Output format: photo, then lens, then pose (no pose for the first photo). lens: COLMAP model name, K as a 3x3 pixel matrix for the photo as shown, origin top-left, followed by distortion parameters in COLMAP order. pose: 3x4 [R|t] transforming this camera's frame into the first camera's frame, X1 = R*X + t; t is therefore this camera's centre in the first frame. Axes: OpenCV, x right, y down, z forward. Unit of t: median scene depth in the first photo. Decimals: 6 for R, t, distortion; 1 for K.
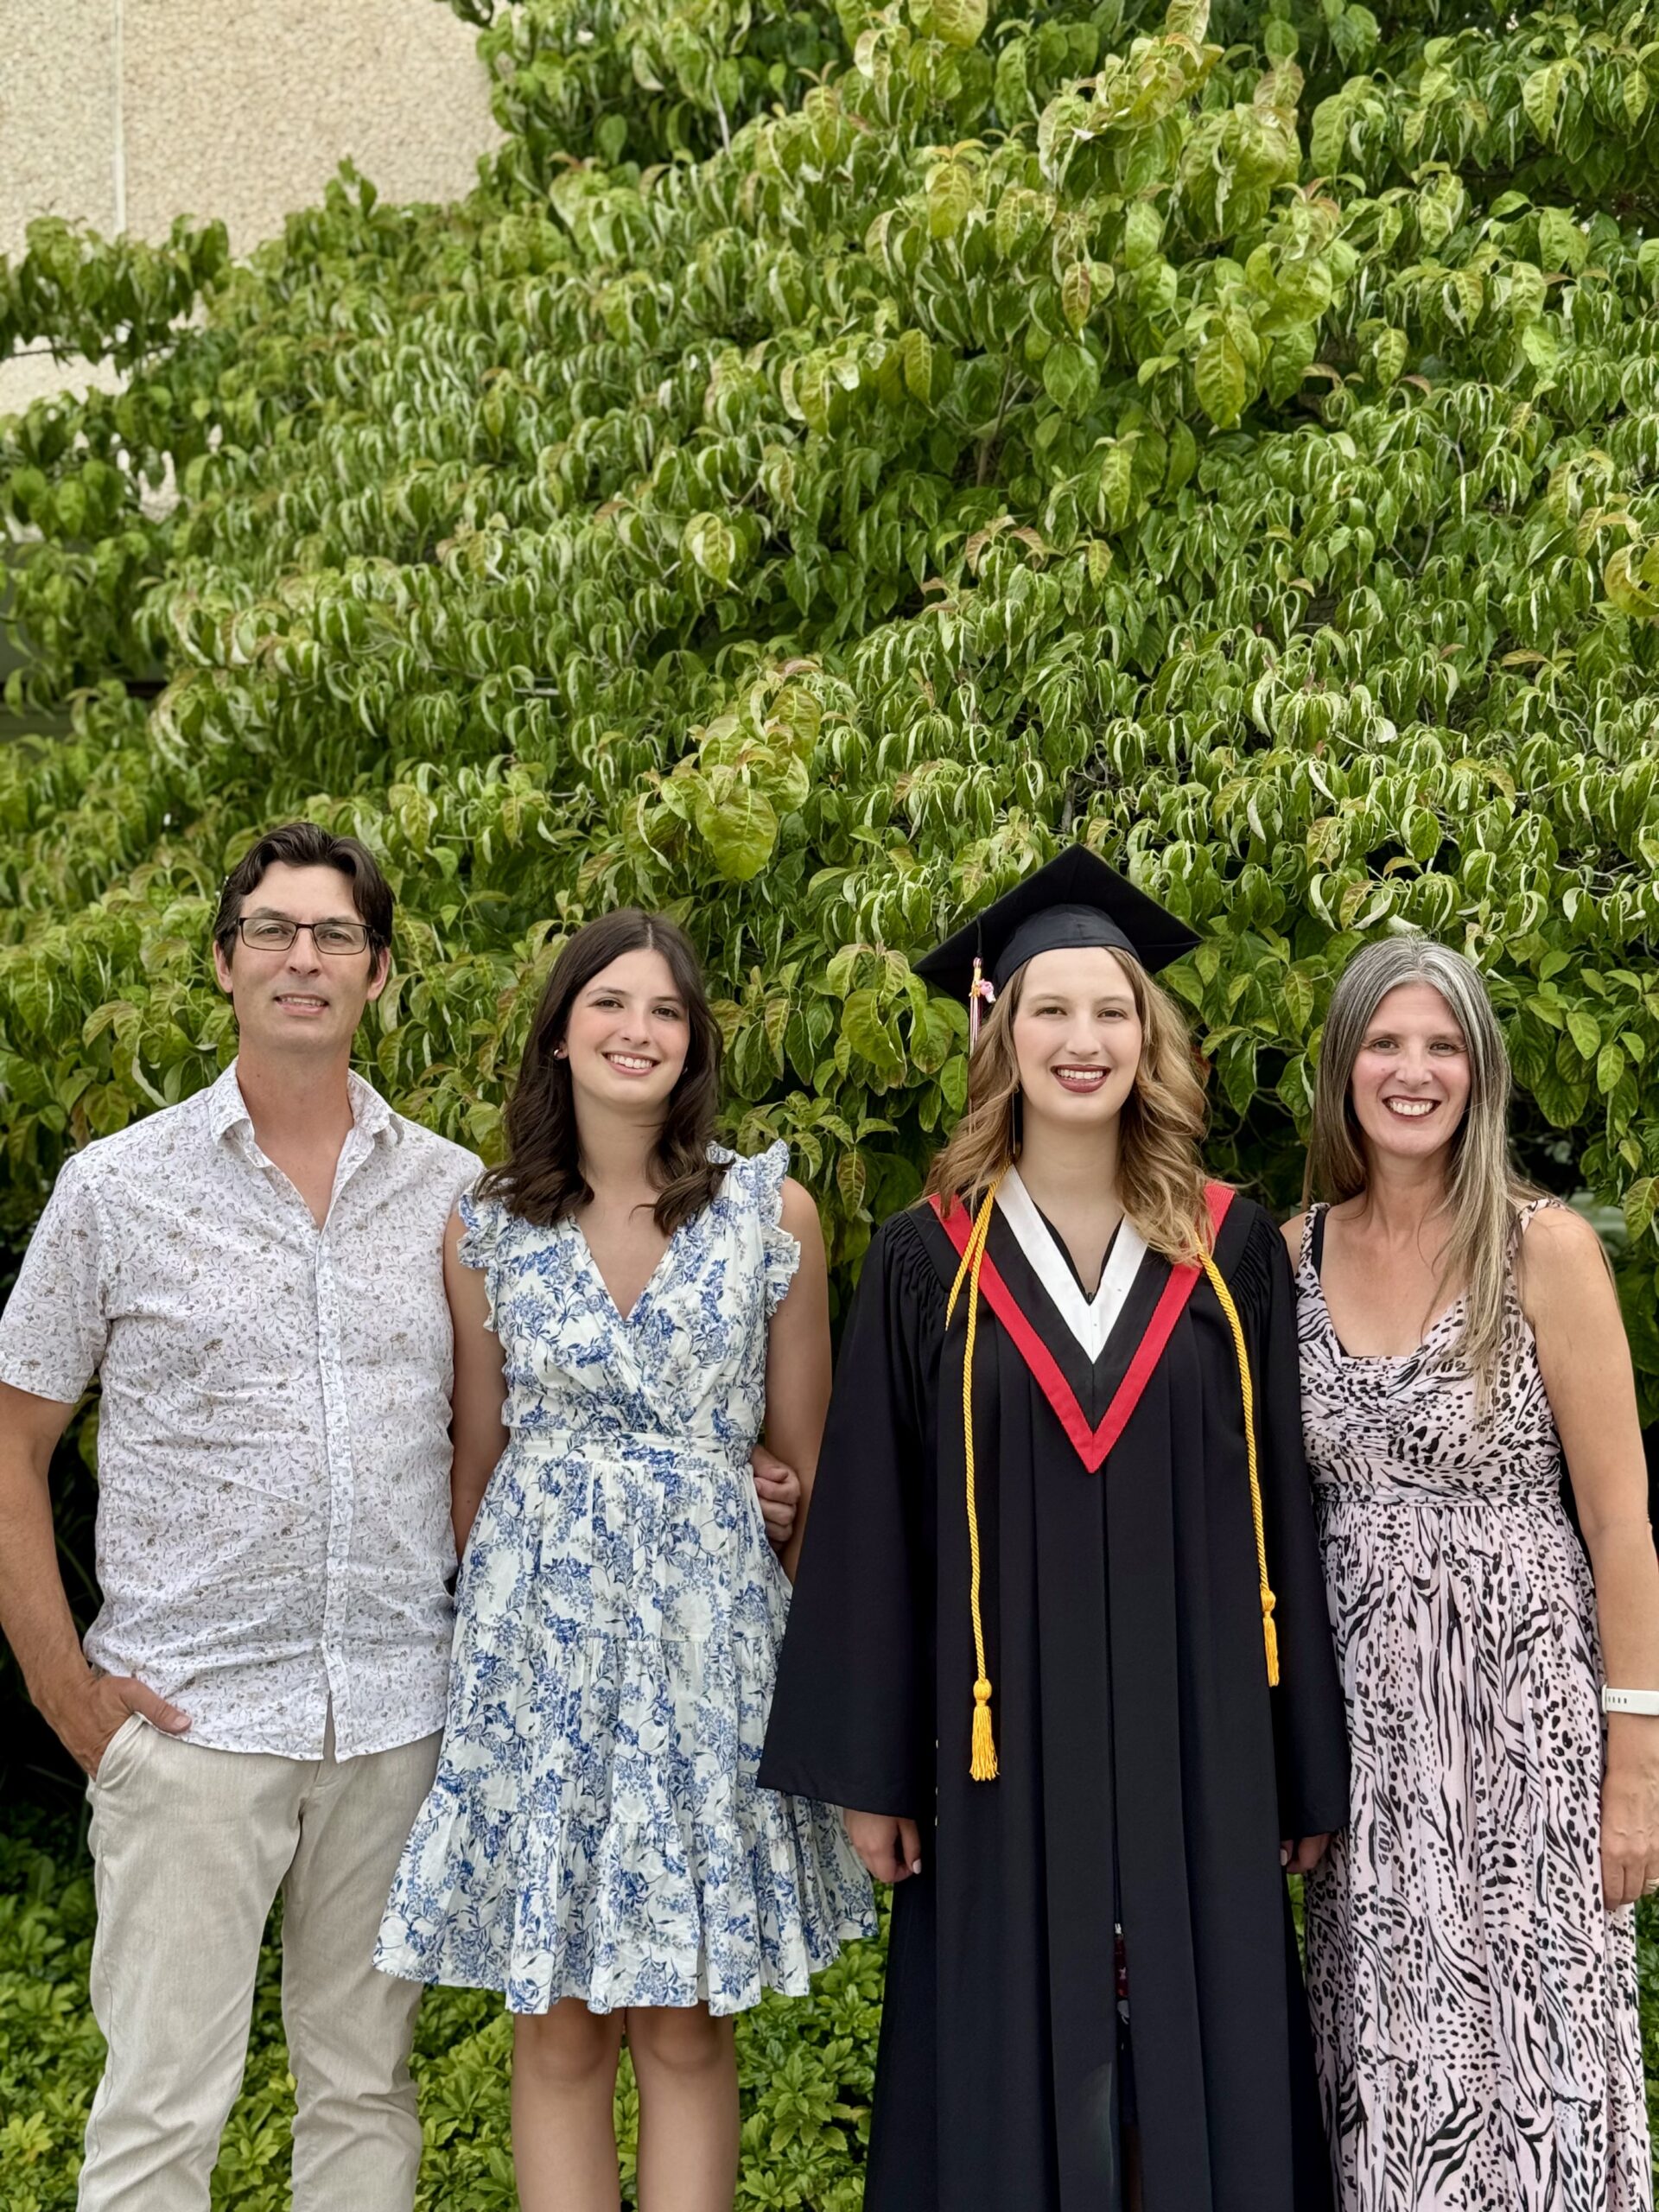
lens RADIAL K [[3035.4, 0, 825.8], [0, 3035.4, 1134.1], [0, 0, 1]] dist [0.148716, 0.000000]
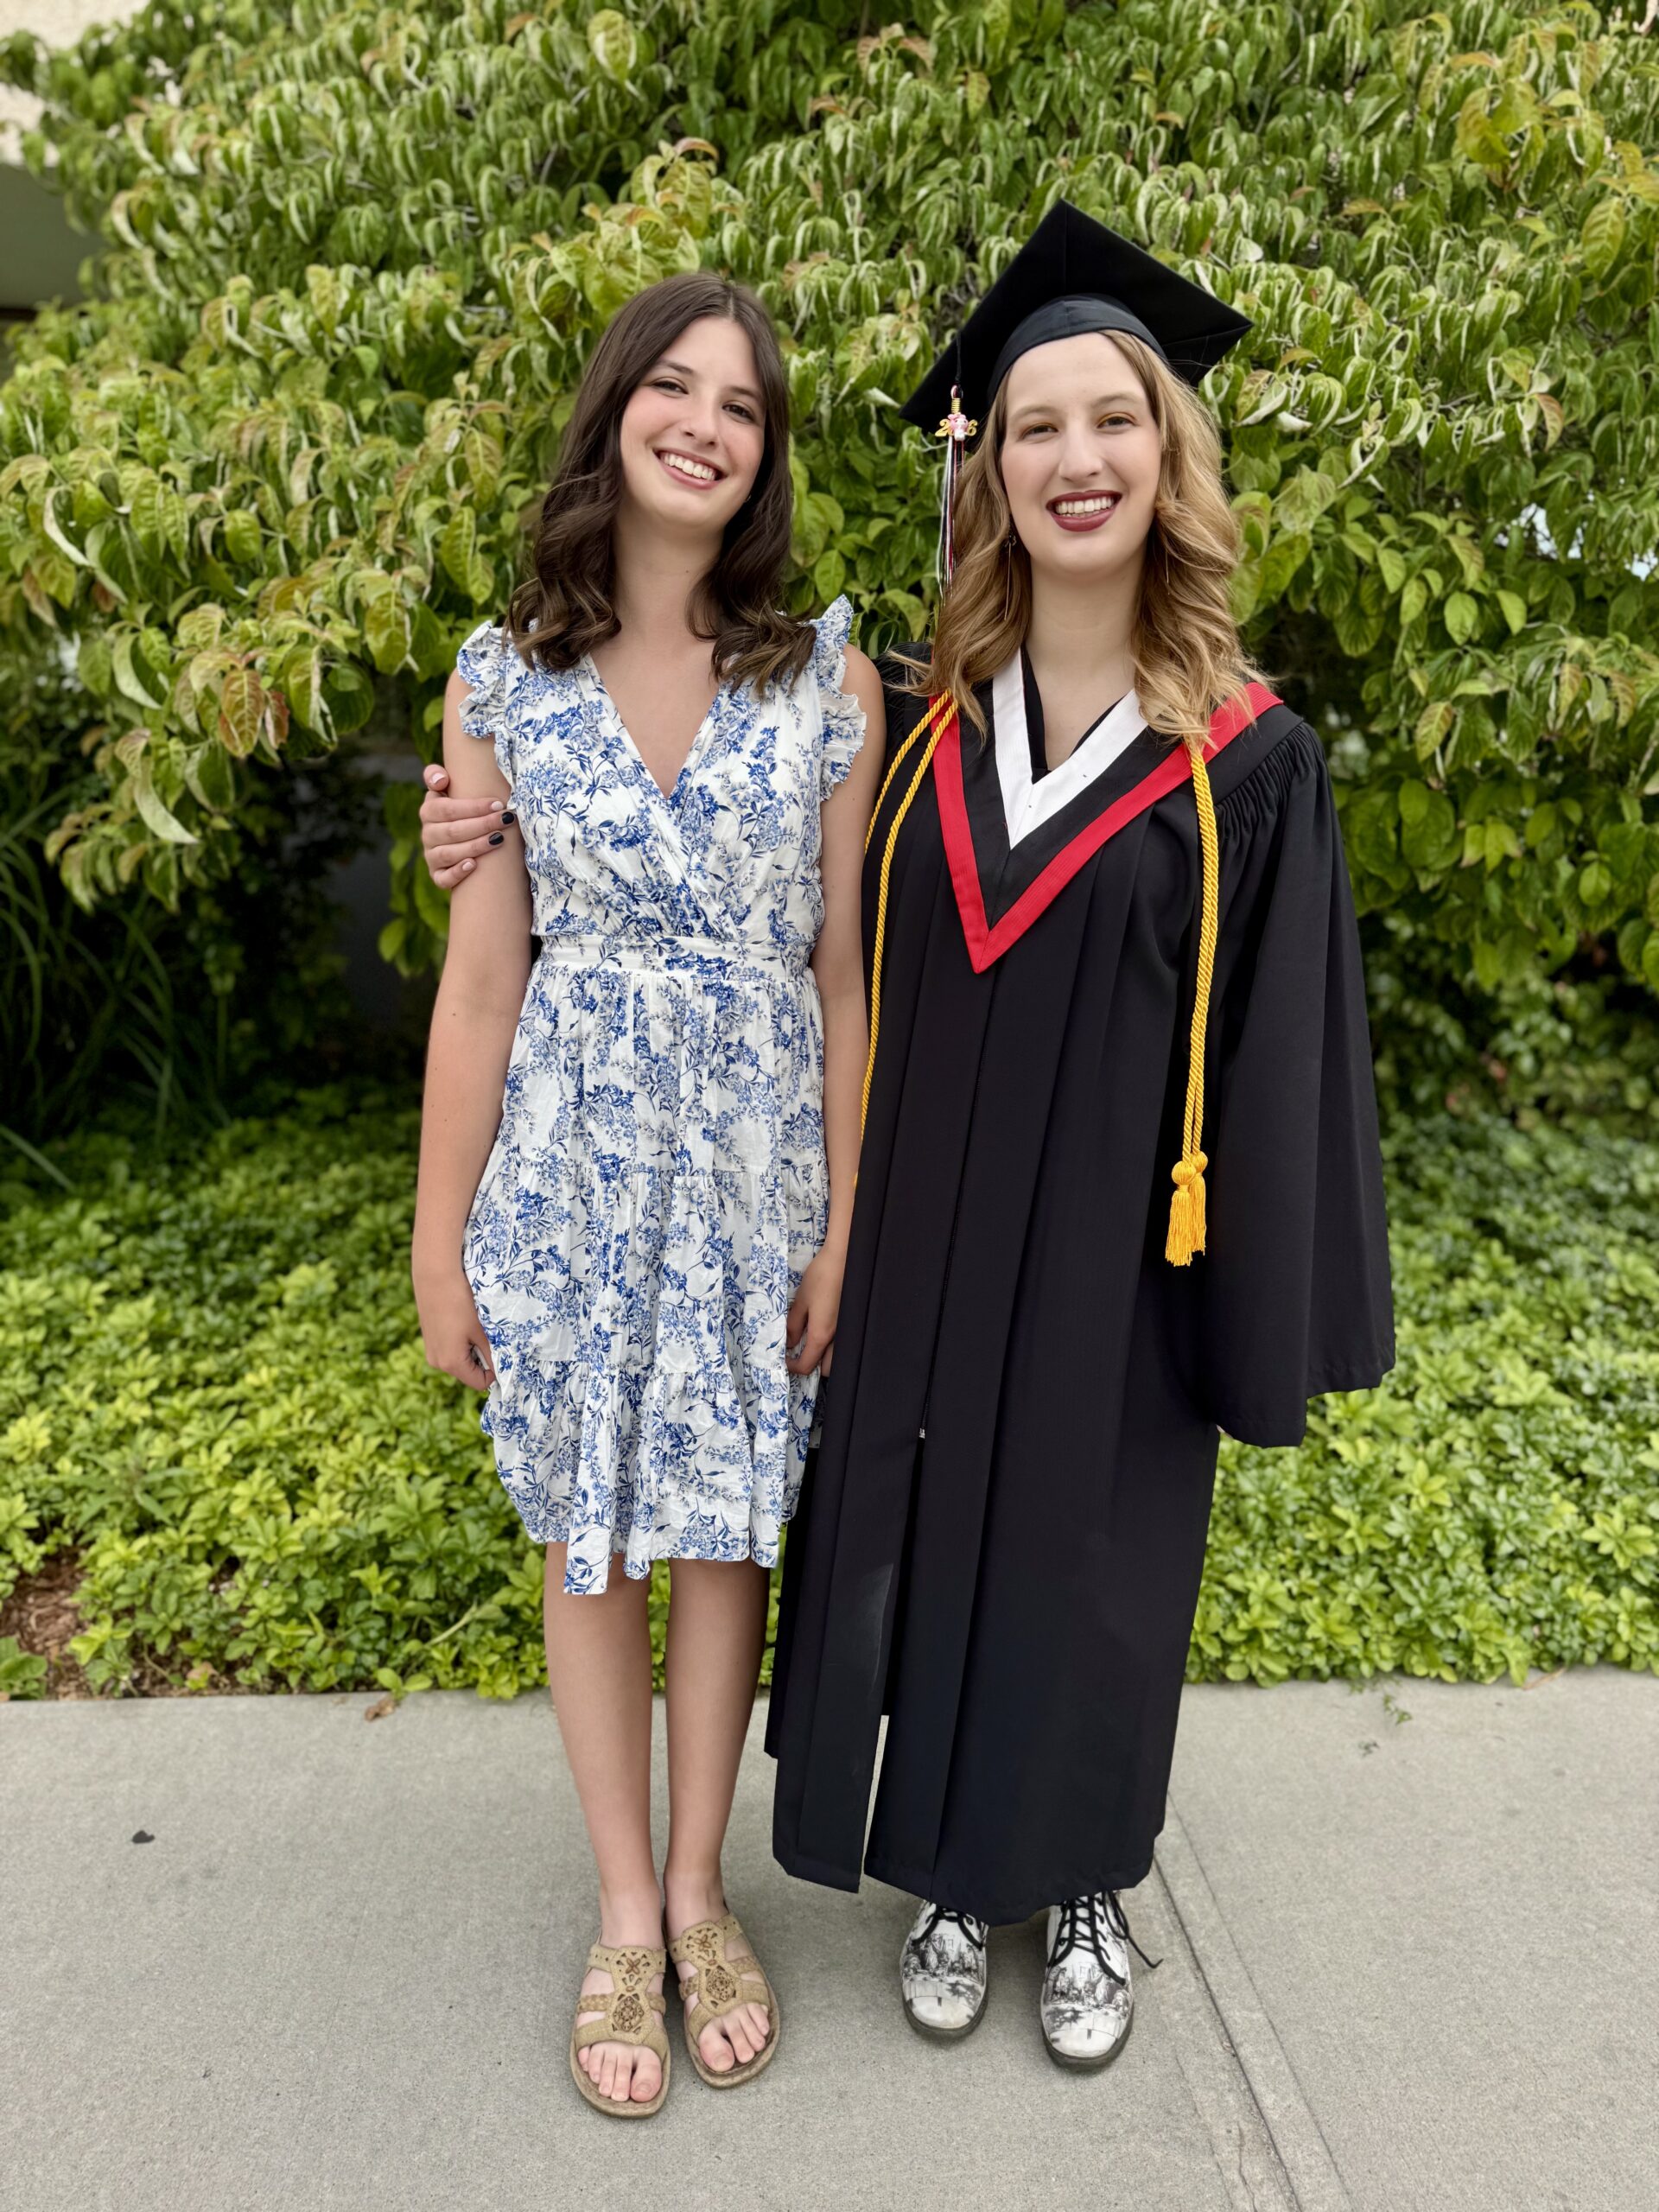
lens RADIAL K [[1570.4, 0, 816.1], [0, 1570.4, 1108.7], [0, 0, 1]] dist [-0.002906, -0.009201]
pose [[0.995838, 0.031947, 0.085363, -0.002319], [-0.052233, 0.967545, 0.247242, 0.025165], [-0.074694, -0.250672, 0.965186, 0.387366]]
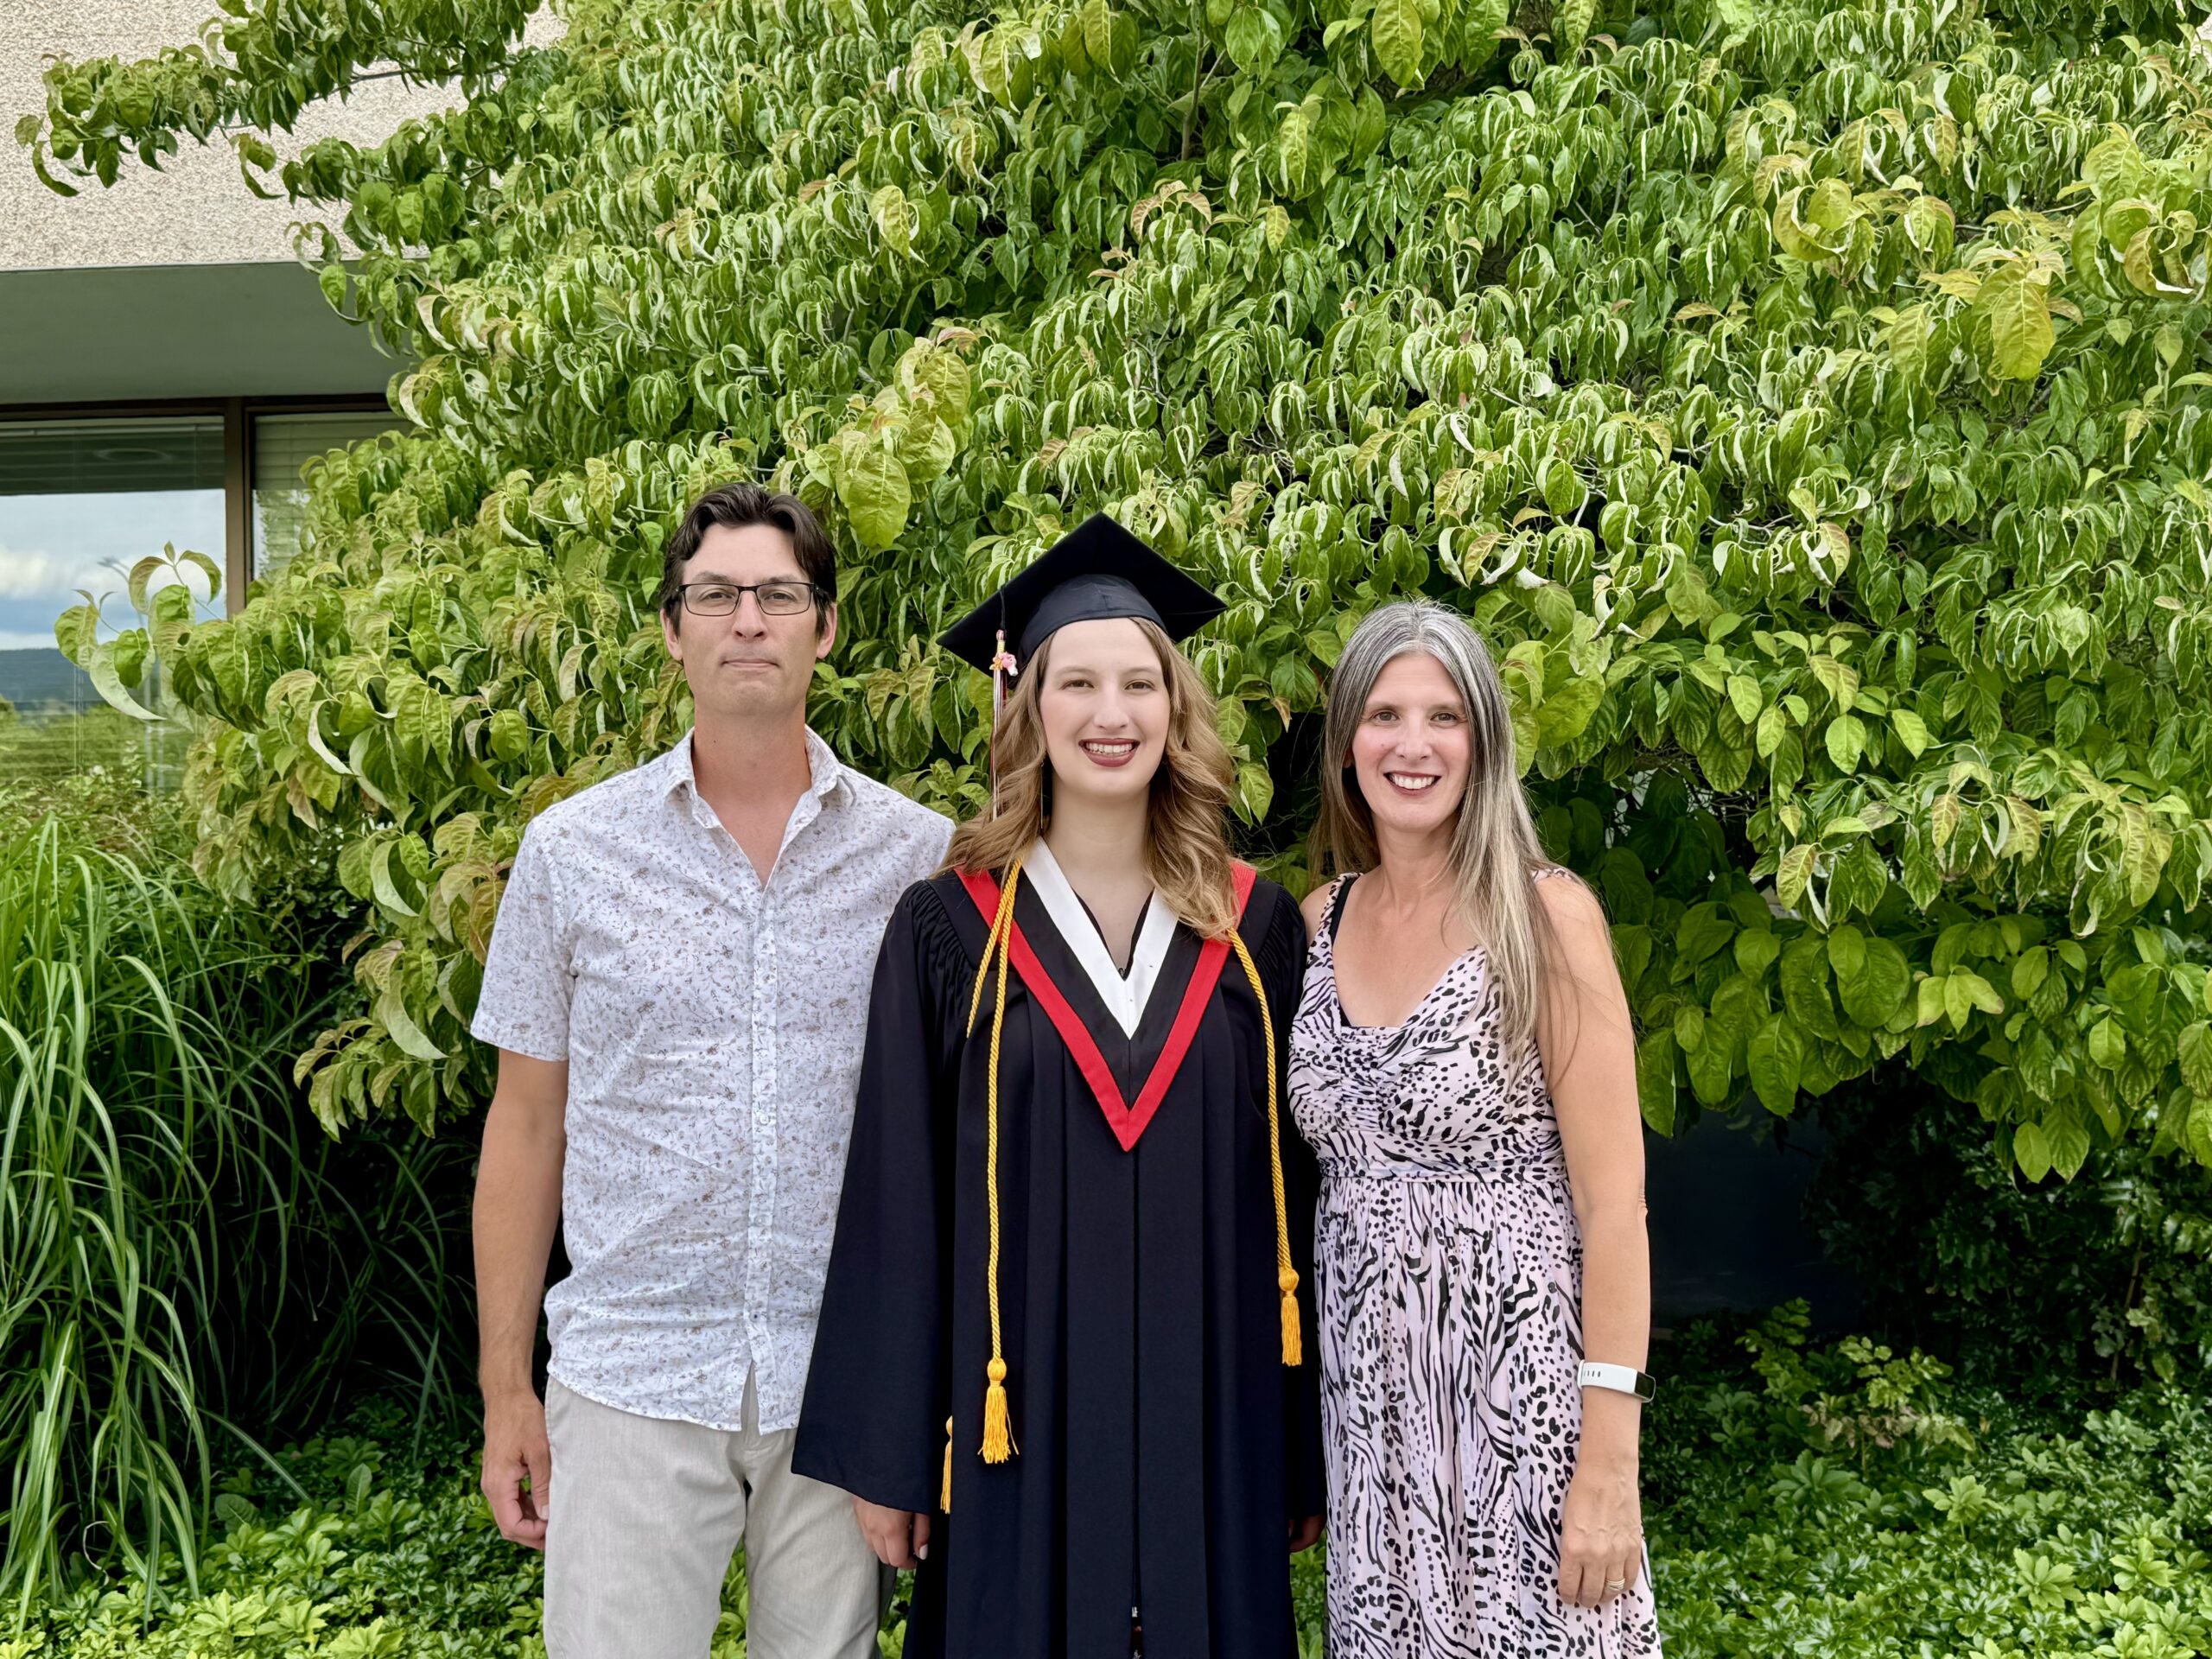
lens RADIAL K [[2587.2, 0, 1099.8], [0, 2587.2, 838.3], [0, 0, 1]] dist [0.115224, 0.000000]
pose [[0.996244, -0.000706, -0.086583, 0.106201], [0.002278, 0.999834, 0.018061, -0.002776], [0.086556, -0.018191, 0.996081, 0.143055]]
